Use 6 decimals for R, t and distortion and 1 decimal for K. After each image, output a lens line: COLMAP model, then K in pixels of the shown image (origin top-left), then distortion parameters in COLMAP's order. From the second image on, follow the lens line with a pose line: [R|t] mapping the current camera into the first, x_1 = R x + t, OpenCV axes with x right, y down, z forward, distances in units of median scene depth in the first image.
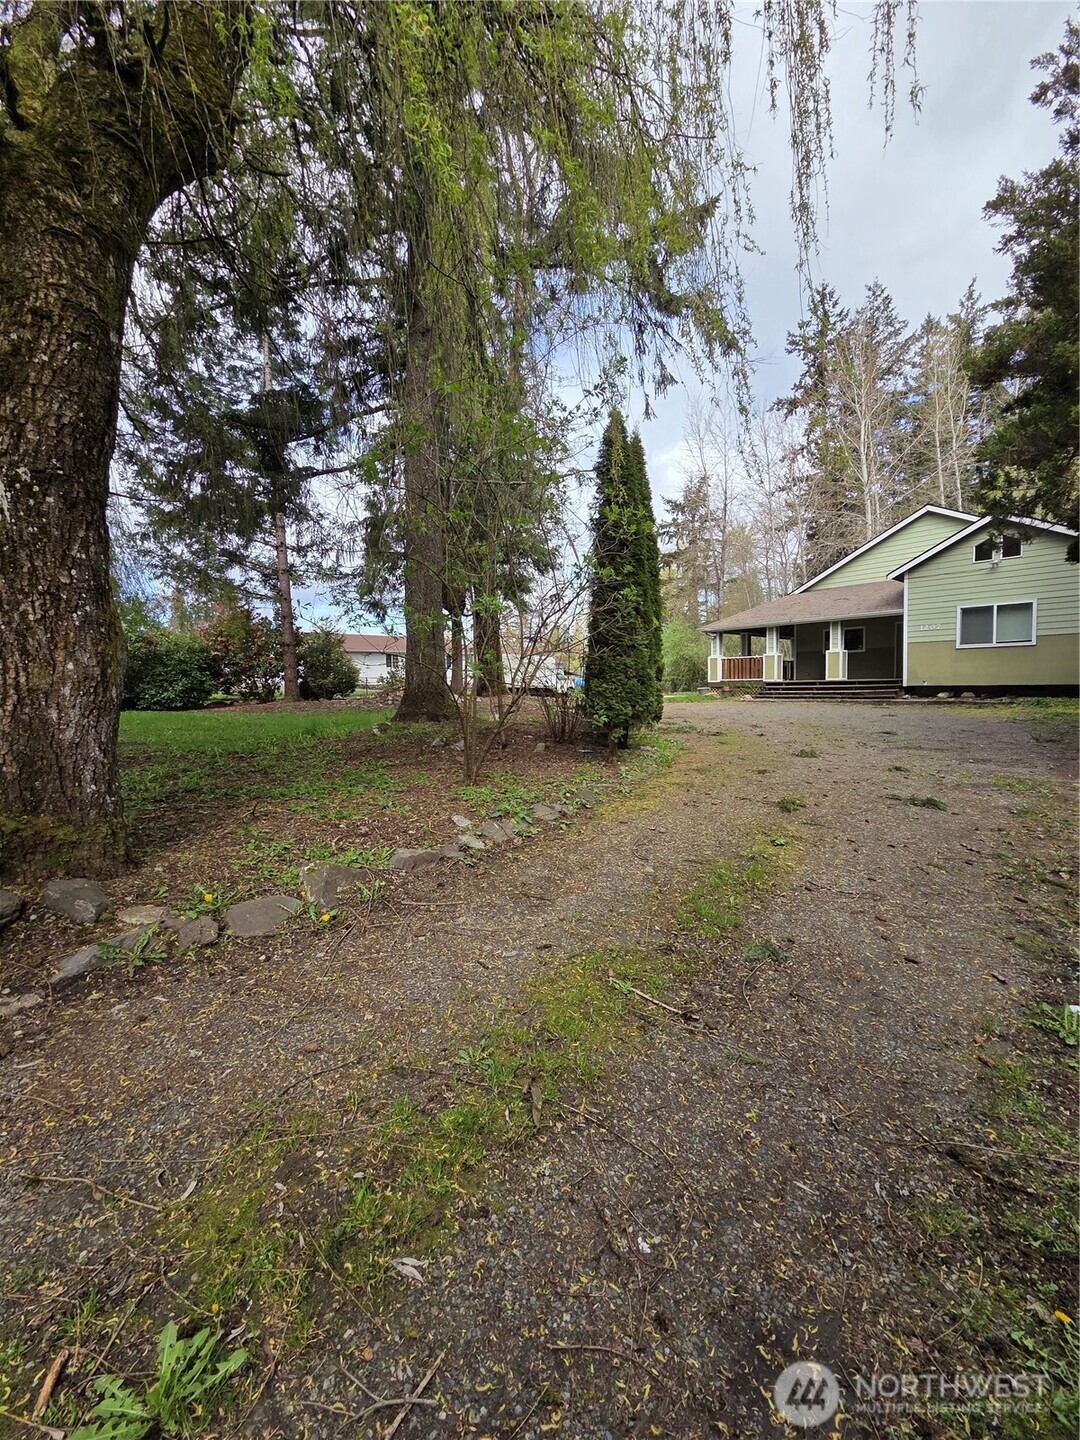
lens RADIAL K [[585.8, 0, 540.5], [0, 585.8, 717.7], [0, 0, 1]] dist [0.000571, 0.000289]
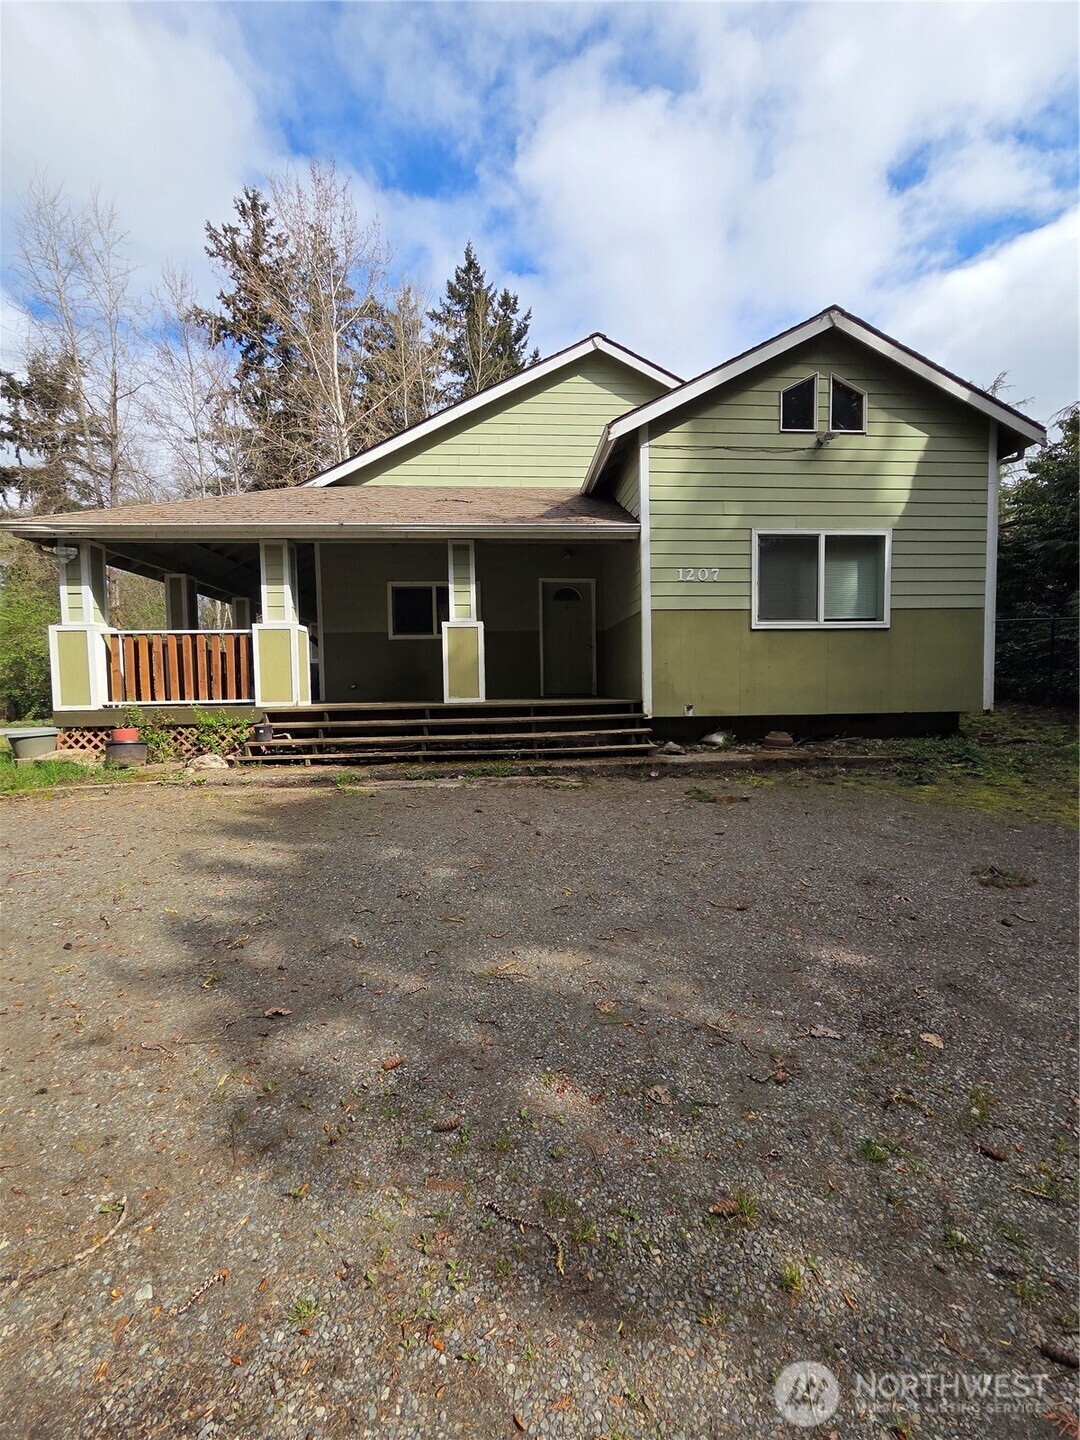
lens RADIAL K [[585.8, 0, 539.4], [0, 585.8, 717.3], [0, 0, 1]] dist [0.000571, 0.000289]
pose [[0.612740, -0.026204, 0.789850, 0.218052], [0.050188, 0.998723, -0.005800, -0.046396], [-0.788689, 0.043195, 0.613273, 0.673734]]
